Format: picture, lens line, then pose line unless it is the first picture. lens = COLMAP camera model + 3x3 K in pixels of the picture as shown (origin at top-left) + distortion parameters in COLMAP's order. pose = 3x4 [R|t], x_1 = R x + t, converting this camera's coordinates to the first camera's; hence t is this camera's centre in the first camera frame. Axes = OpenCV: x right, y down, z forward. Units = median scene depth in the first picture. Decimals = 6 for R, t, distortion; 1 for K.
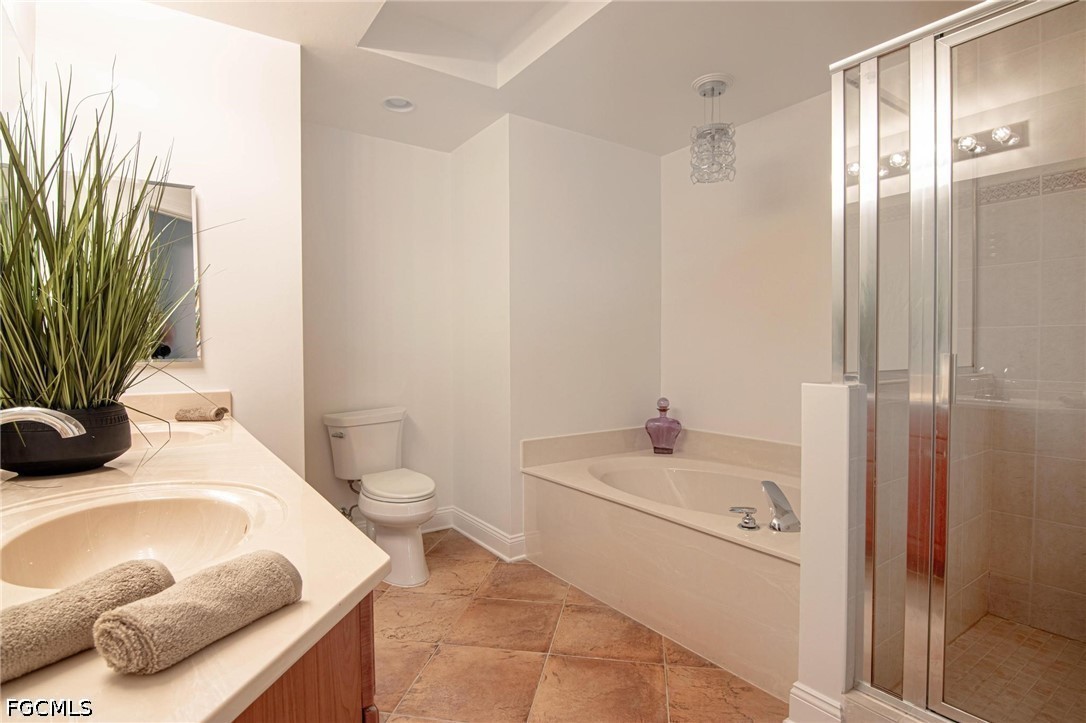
lens RADIAL K [[559.1, 0, 543.0], [0, 559.1, 361.5], [0, 0, 1]] dist [-0.000212, -0.015956]
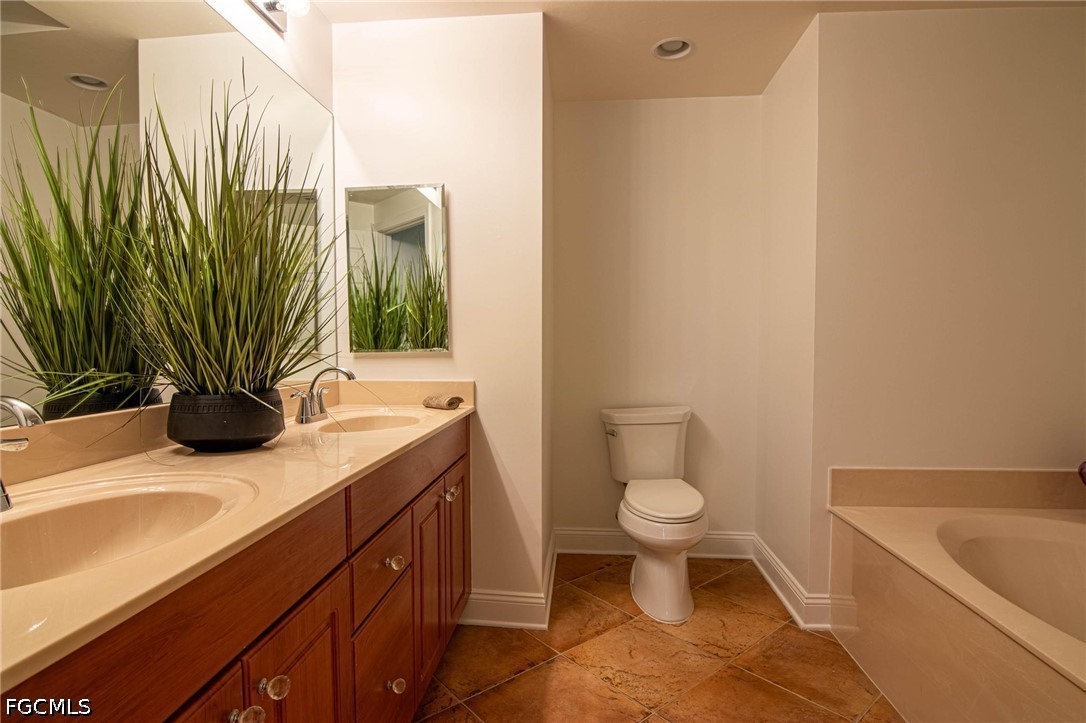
lens RADIAL K [[559.1, 0, 543.0], [0, 559.1, 361.5], [0, 0, 1]] dist [-0.000212, -0.015956]
pose [[0.768159, 0.029862, -0.639563, 0.141212], [-0.016218, 0.999499, 0.027188, -0.009796], [0.640054, -0.010512, 0.768258, 0.222503]]
